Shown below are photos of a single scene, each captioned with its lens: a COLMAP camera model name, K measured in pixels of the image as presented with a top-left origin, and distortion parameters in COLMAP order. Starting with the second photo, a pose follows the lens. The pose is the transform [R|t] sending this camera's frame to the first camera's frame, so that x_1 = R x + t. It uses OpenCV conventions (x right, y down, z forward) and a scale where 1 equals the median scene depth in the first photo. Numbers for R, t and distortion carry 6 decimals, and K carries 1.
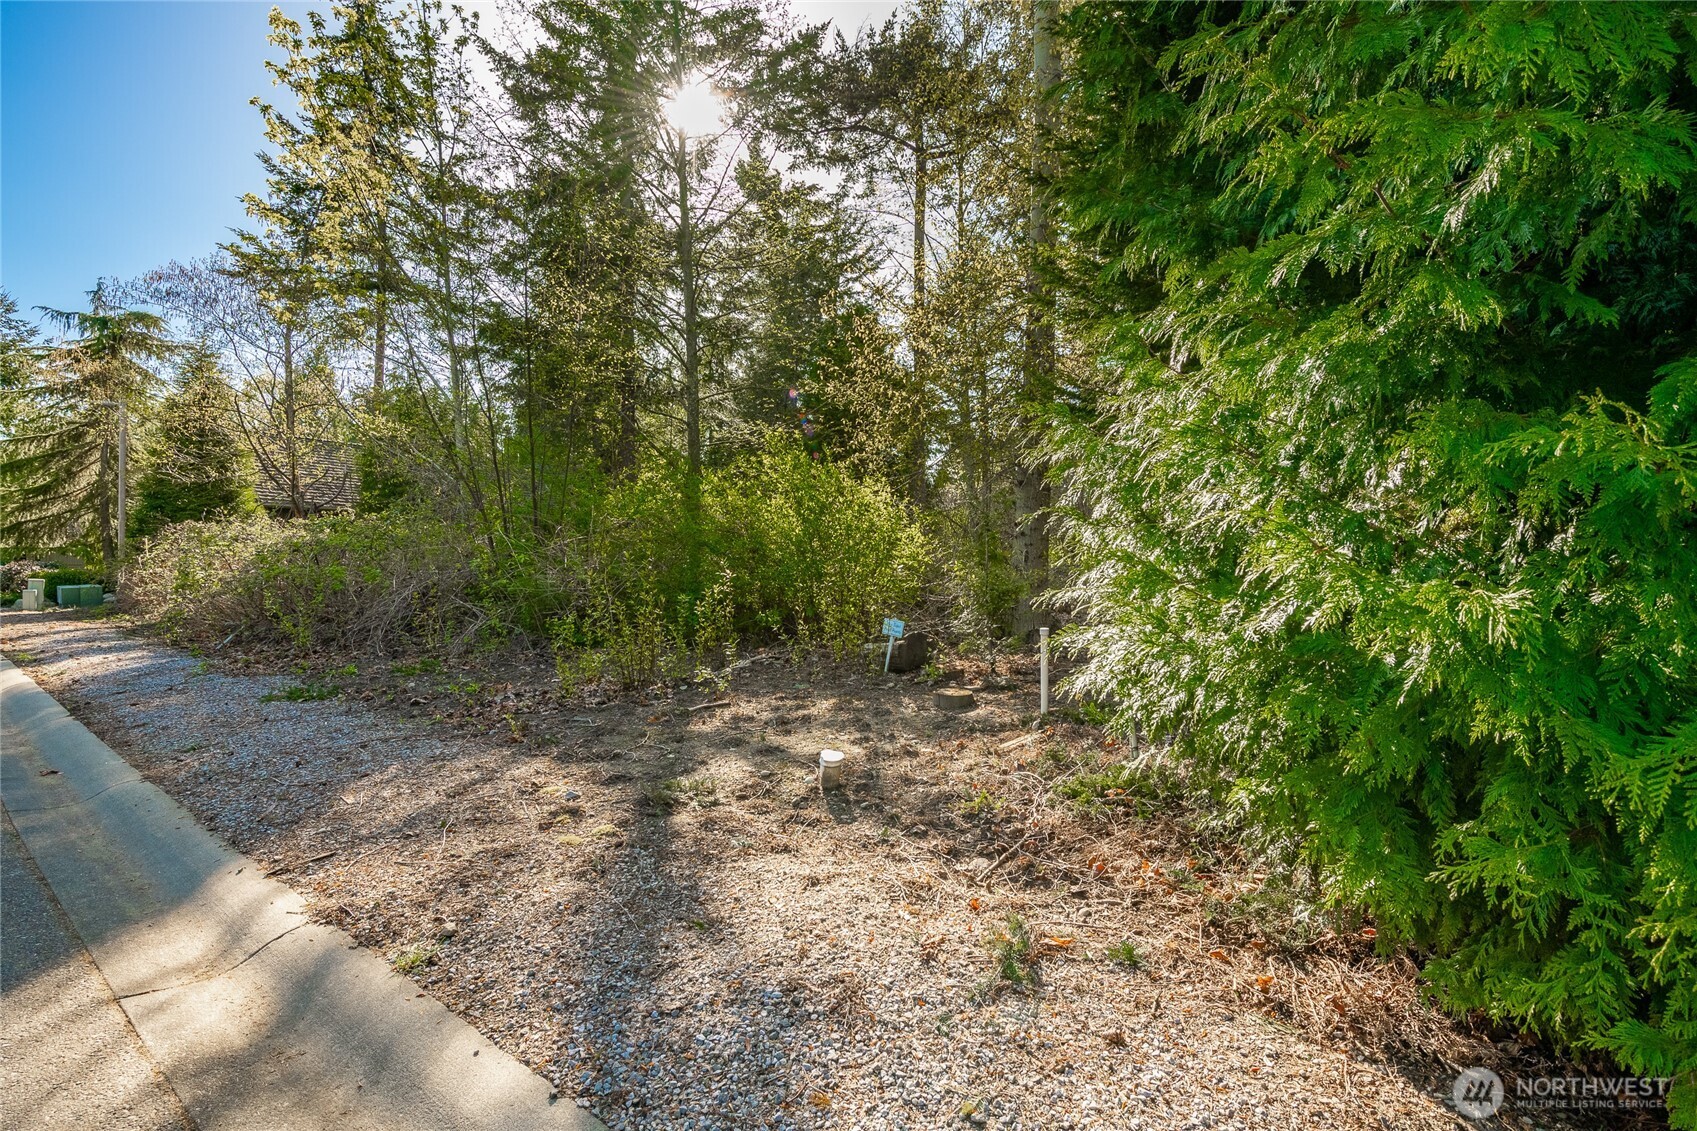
lens RADIAL K [[819.6, 0, 838.0], [0, 819.6, 565.6], [0, 0, 1]] dist [0.001492, 0.000338]
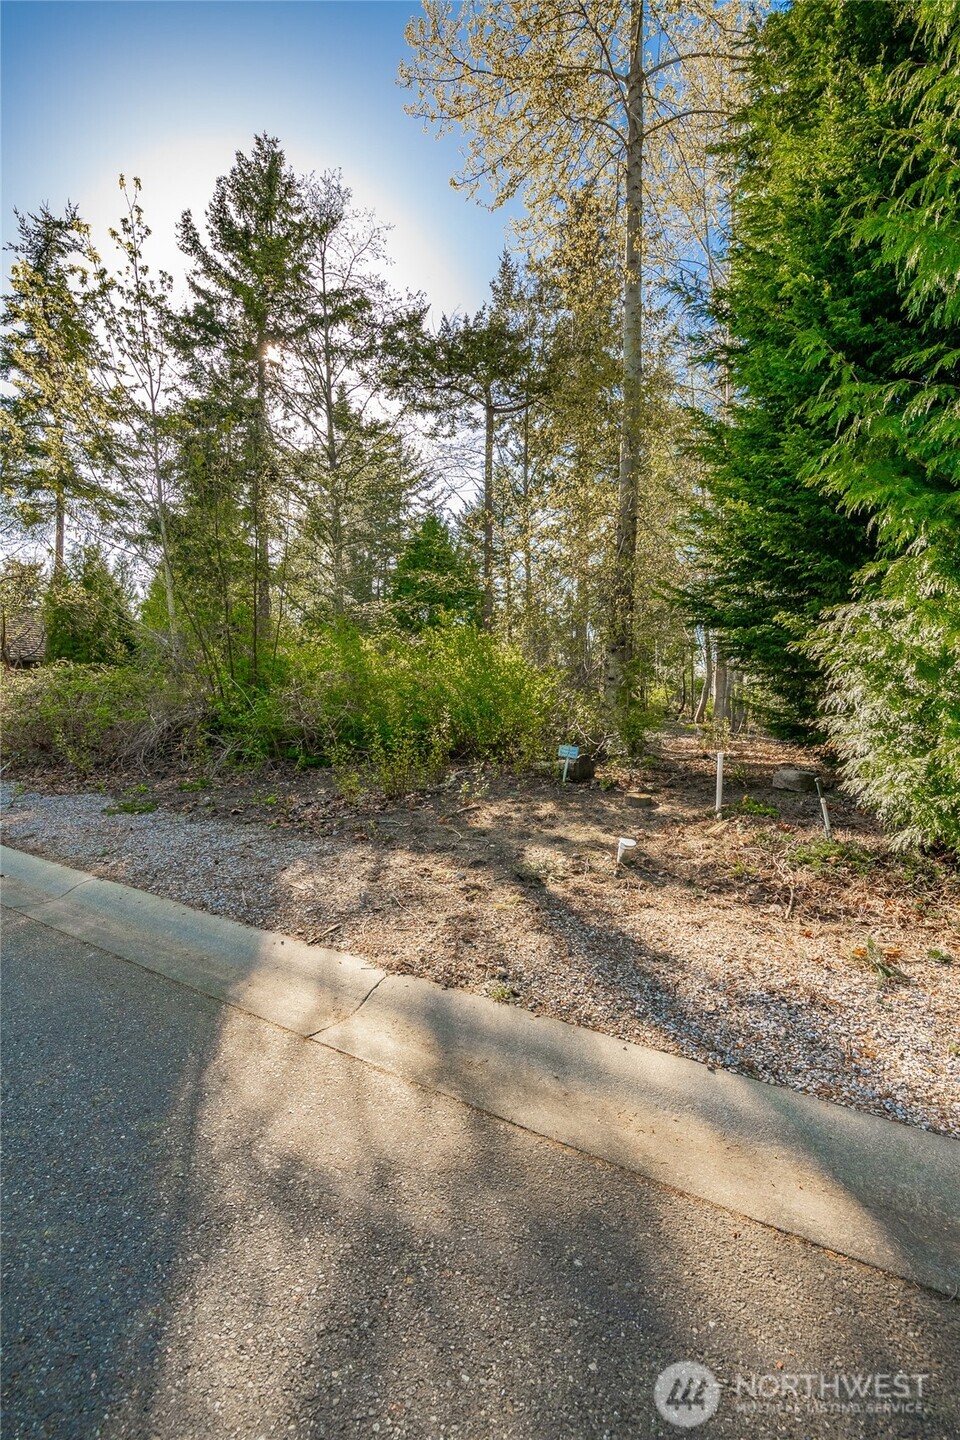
lens RADIAL K [[588.7, 0, 476.4], [0, 588.7, 719.9], [0, 0, 1]] dist [-0.006077, -0.001410]
pose [[0.989116, -0.004726, 0.147065, -0.068437], [0.000237, 0.999534, 0.030521, -0.003430], [-0.147140, -0.030154, 0.988656, -0.000821]]
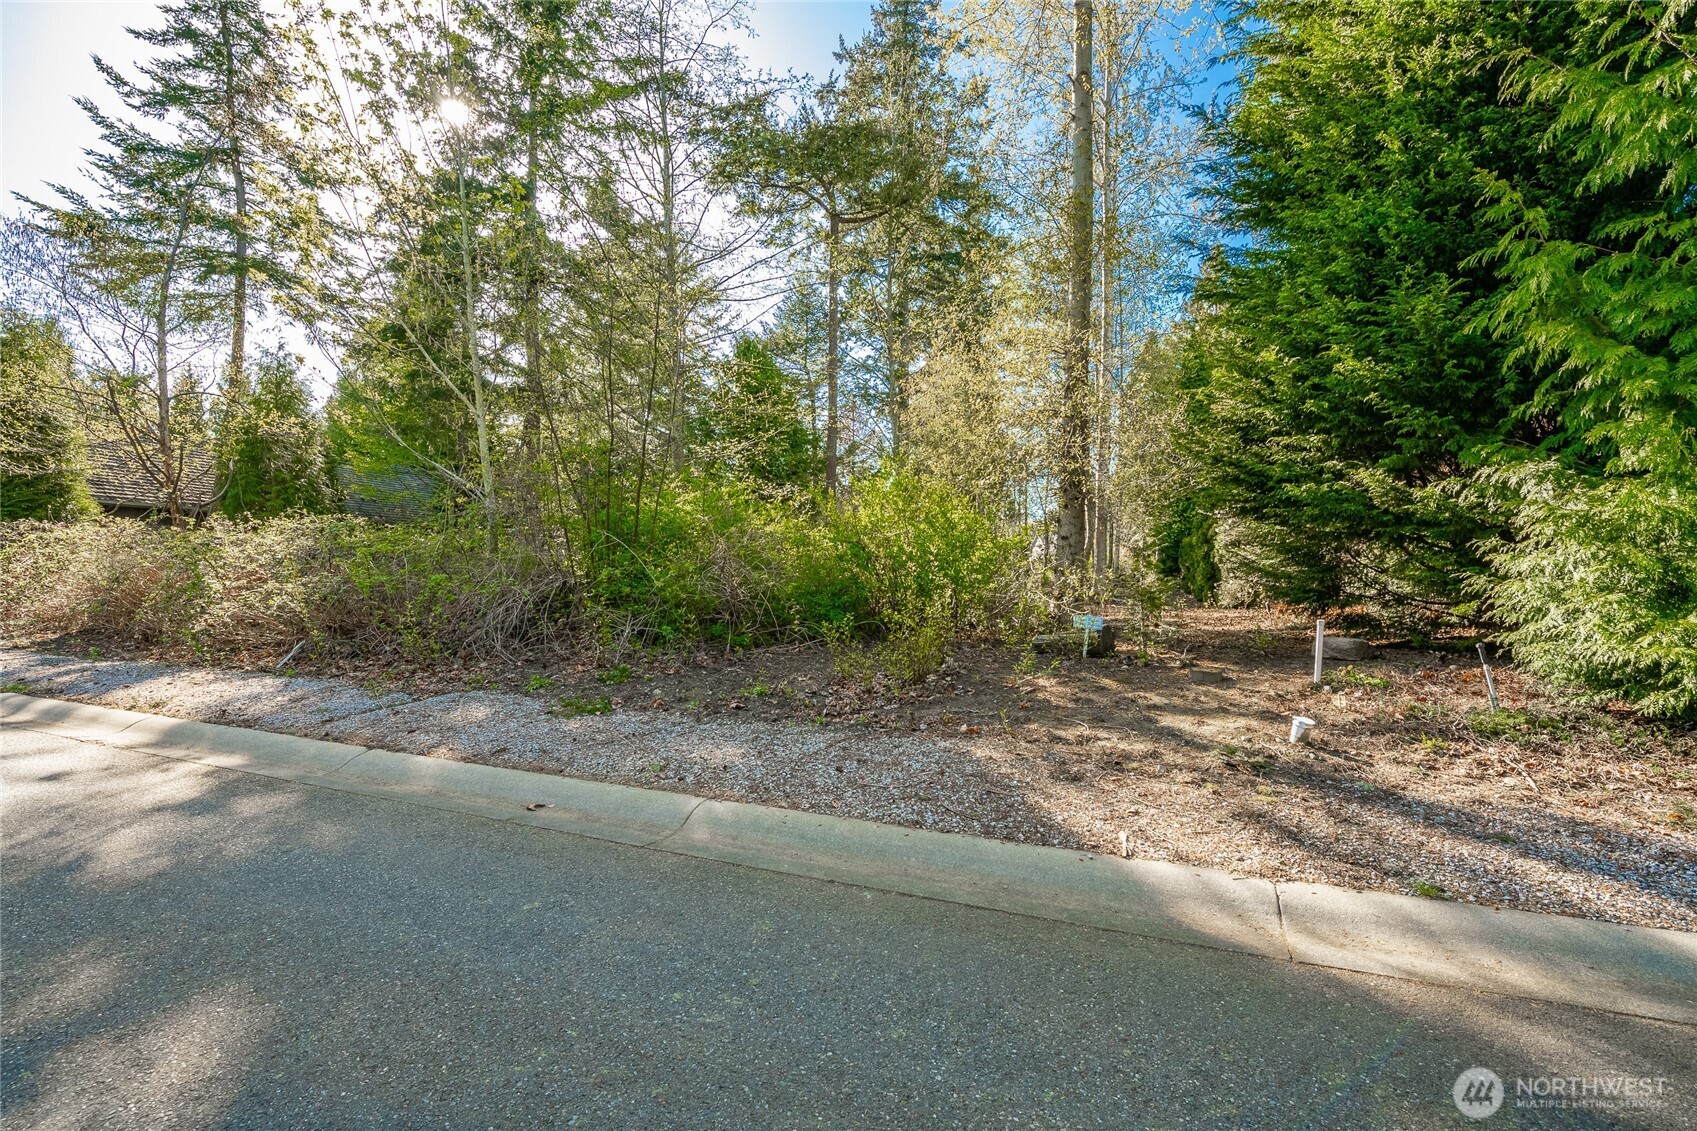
lens RADIAL K [[709.5, 0, 856.9], [0, 709.5, 566.3], [0, 0, 1]] dist [-0.008491, -0.000288]
pose [[0.945337, -0.004362, 0.326065, -0.193267], [0.003889, 0.999990, 0.002103, -0.003891], [-0.326071, -0.000719, 0.945345, 0.029512]]
